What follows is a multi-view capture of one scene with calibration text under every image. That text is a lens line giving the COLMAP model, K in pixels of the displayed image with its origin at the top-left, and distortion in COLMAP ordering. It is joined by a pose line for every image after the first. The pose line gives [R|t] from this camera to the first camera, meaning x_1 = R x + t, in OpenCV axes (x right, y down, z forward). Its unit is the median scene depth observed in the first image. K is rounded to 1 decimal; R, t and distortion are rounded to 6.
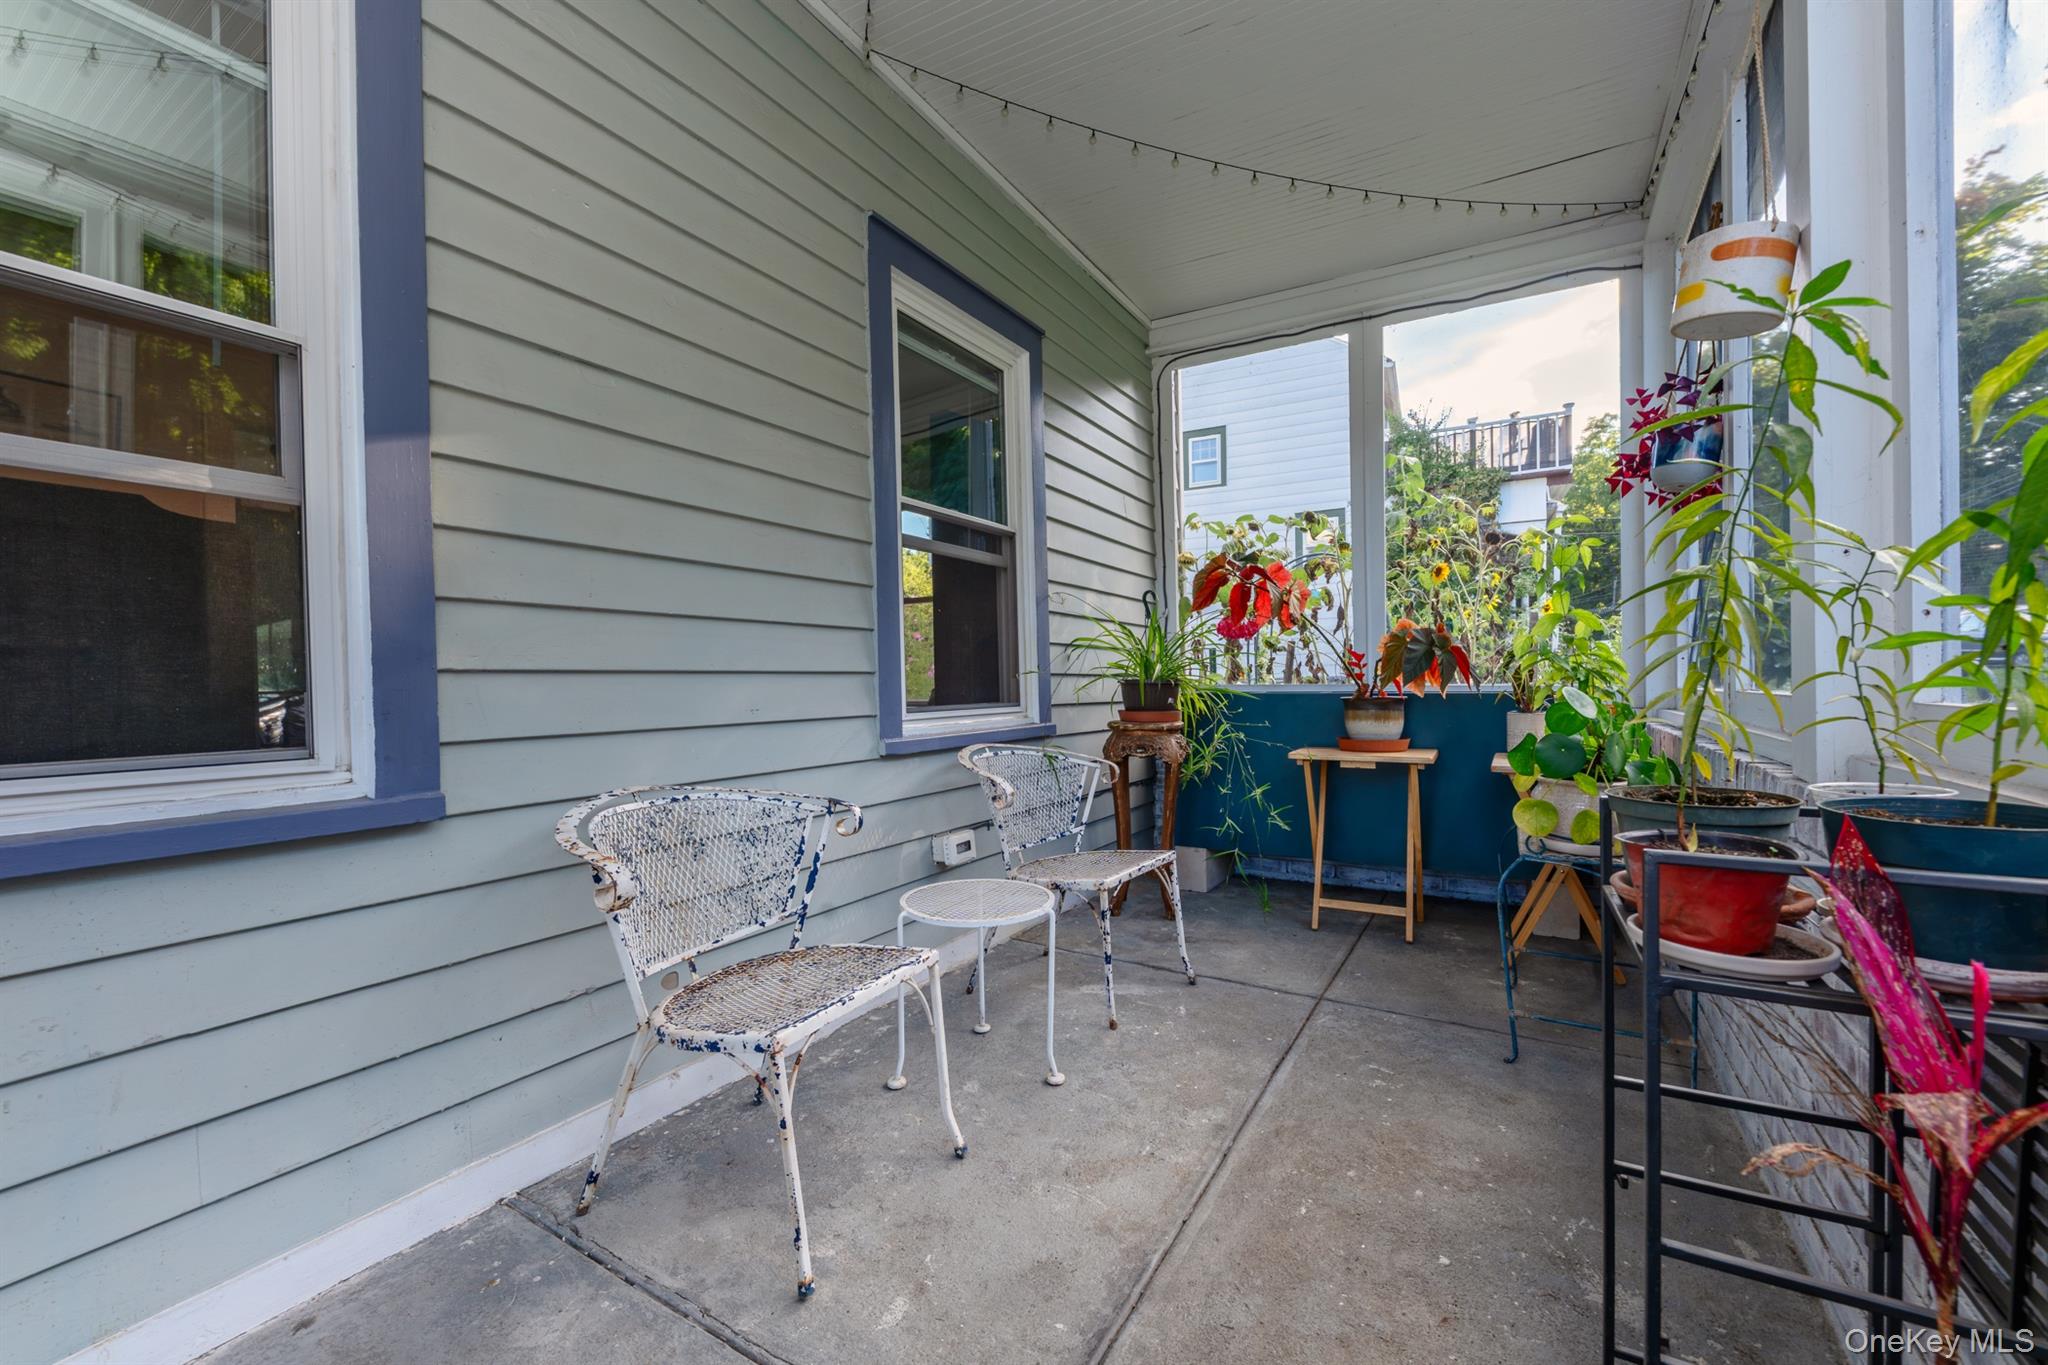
lens RADIAL K [[842.1, 0, 1024.0], [0, 842.1, 682.5], [0, 0, 1]] dist [0.001190, -0.000106]
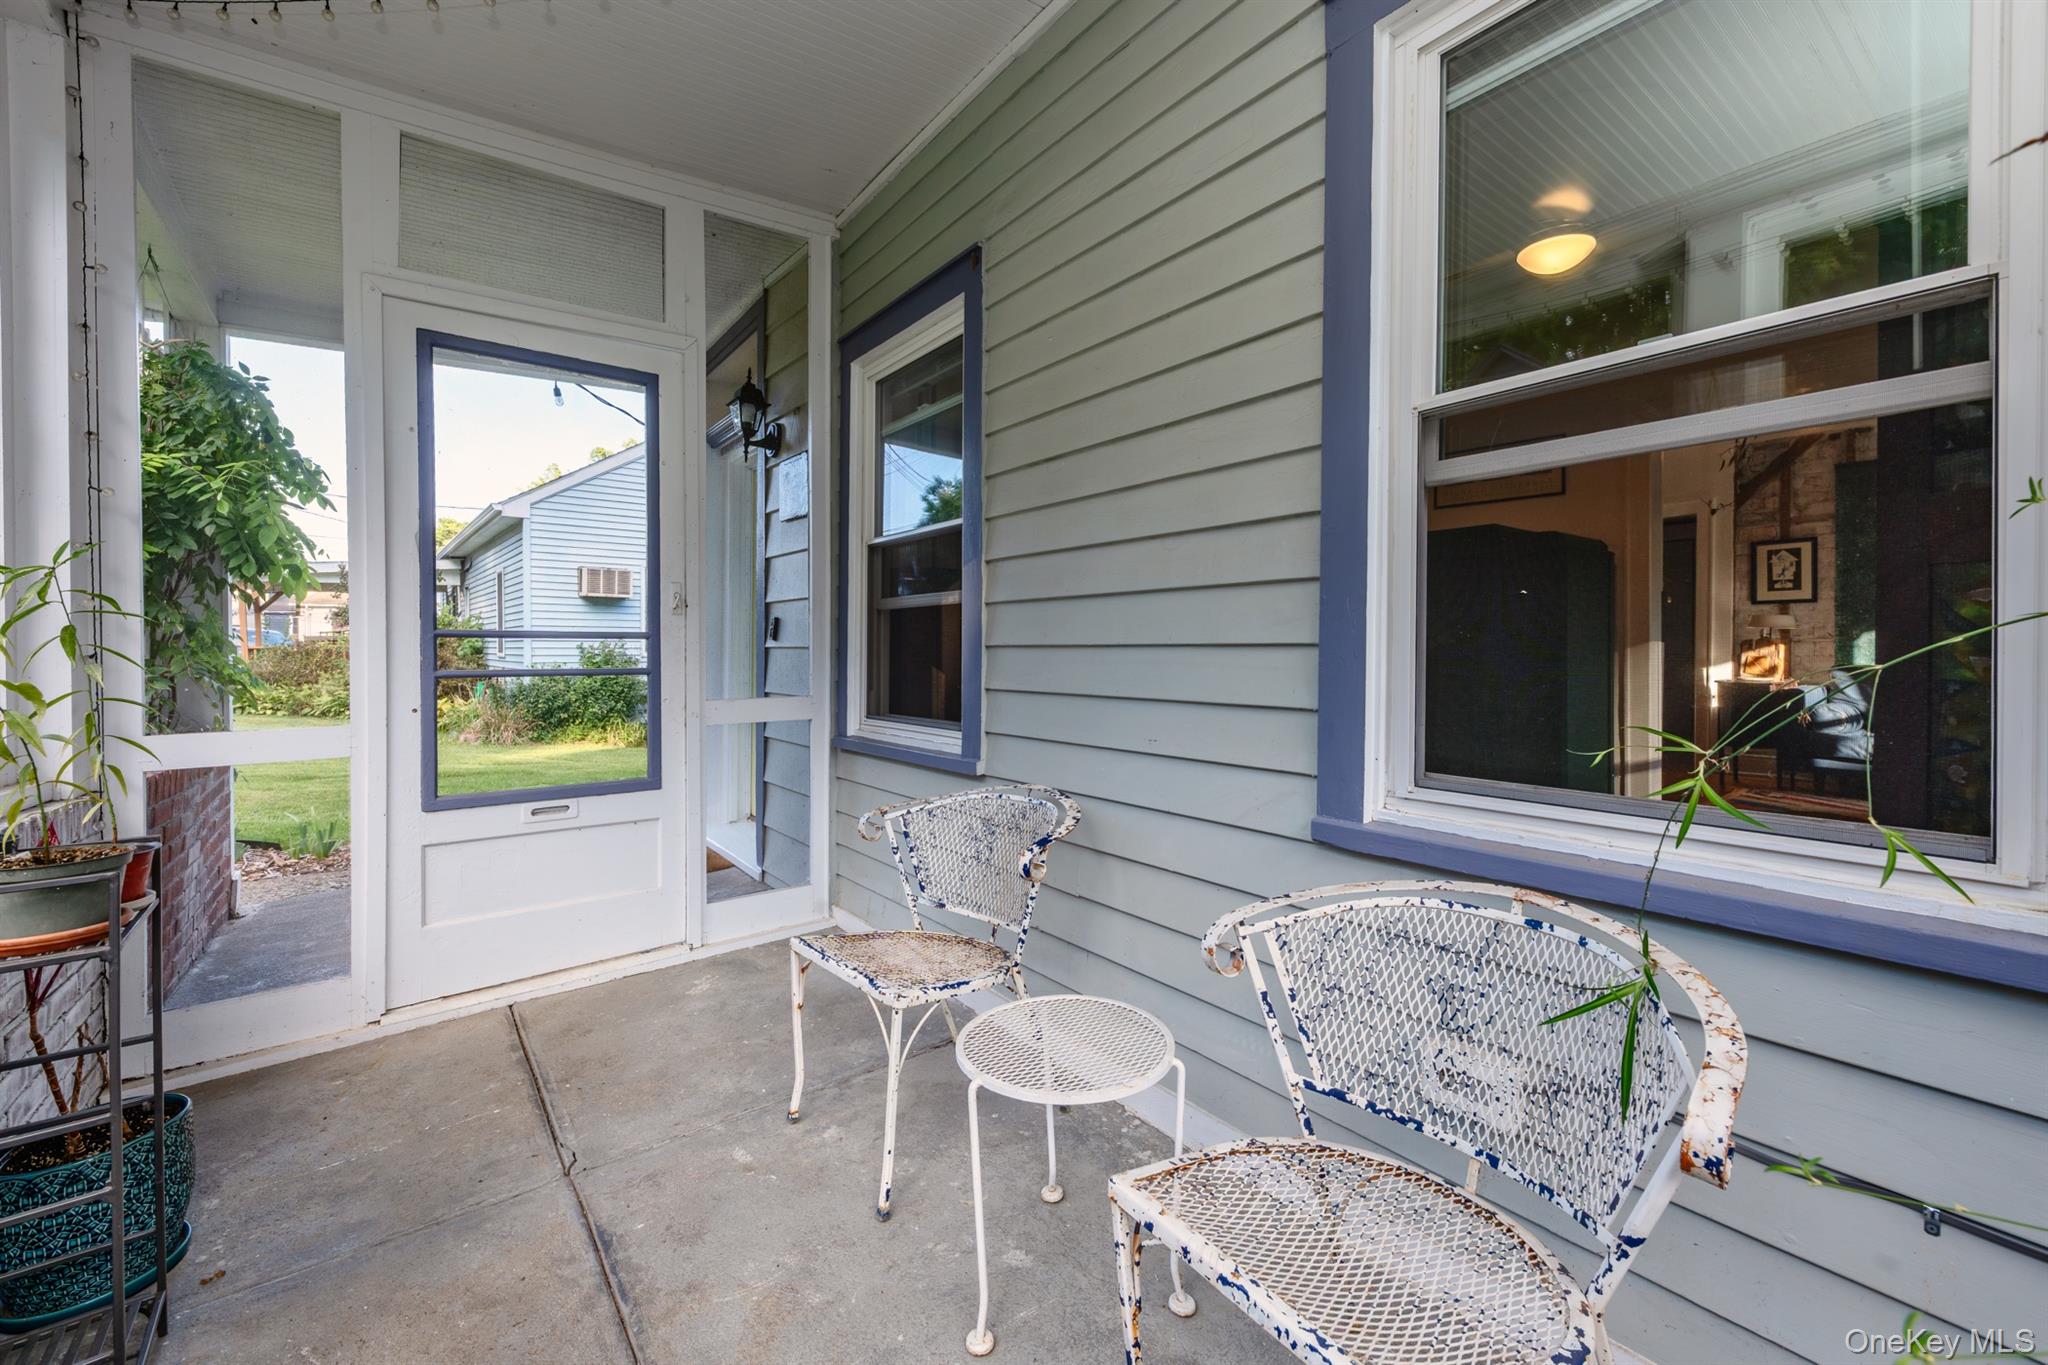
lens RADIAL K [[823.5, 0, 1023.5], [0, 823.5, 657.6], [0, 0, 1]] dist [0.001020, 0.000026]
pose [[-0.372265, 0.013092, -0.928034, 0.514086], [0.006960, 0.999912, 0.011314, -0.062838], [0.928100, -0.002247, -0.372324, 1.051451]]
